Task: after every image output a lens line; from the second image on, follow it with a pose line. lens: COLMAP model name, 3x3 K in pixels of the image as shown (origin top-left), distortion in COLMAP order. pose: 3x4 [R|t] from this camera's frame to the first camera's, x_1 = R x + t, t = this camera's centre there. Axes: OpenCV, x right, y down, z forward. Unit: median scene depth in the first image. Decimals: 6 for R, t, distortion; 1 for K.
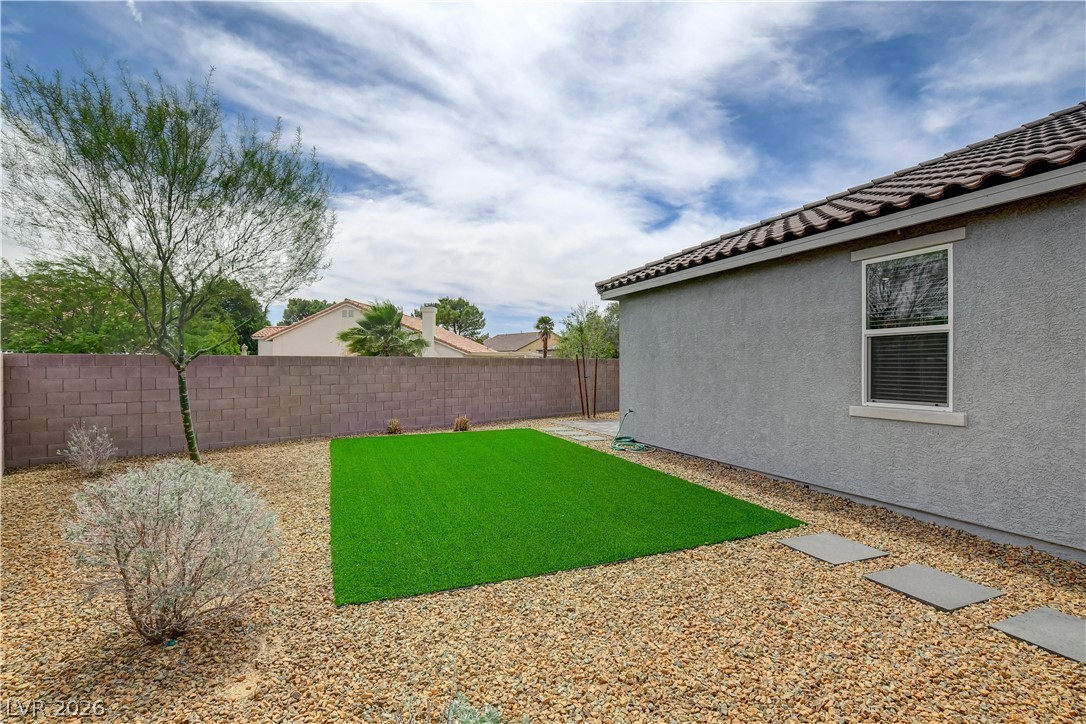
lens RADIAL K [[544.0, 0, 543.0], [0, 544.0, 362.0], [0, 0, 1]] dist [-0.003199, -0.000311]
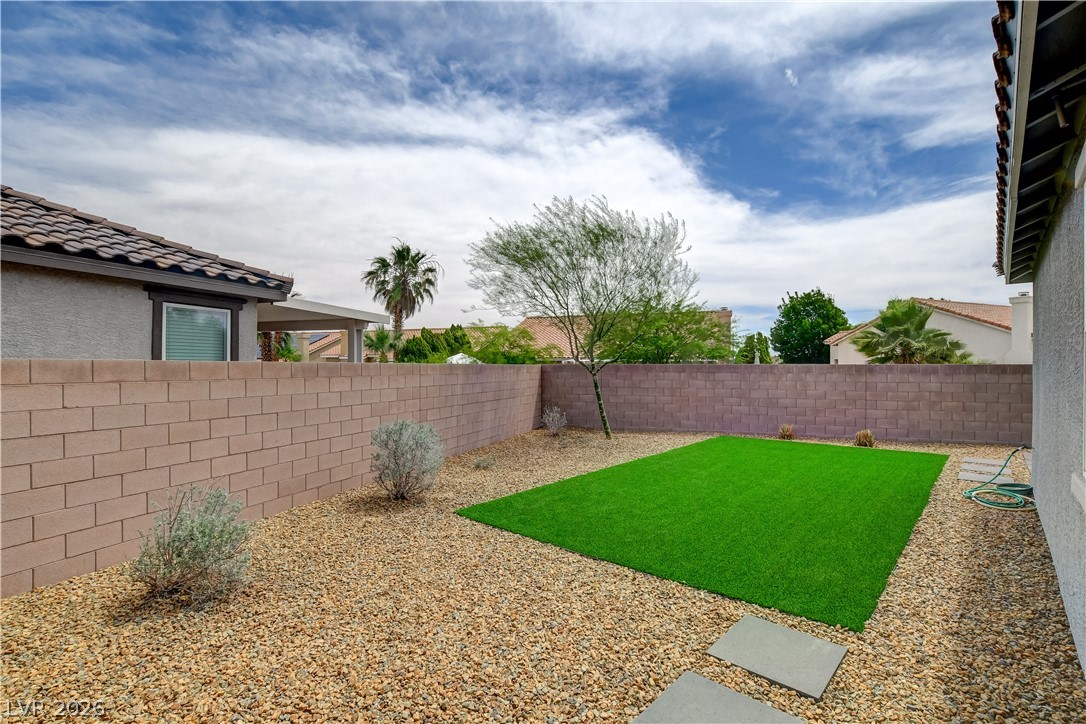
lens RADIAL K [[496.9, 0, 541.8], [0, 496.9, 369.5], [0, 0, 1]] dist [-0.020627, 0.001028]
pose [[0.419873, 0.005278, -0.907567, 0.386601], [0.002741, 0.999971, 0.007083, -0.007741], [0.907579, -0.005461, 0.419847, 0.188757]]
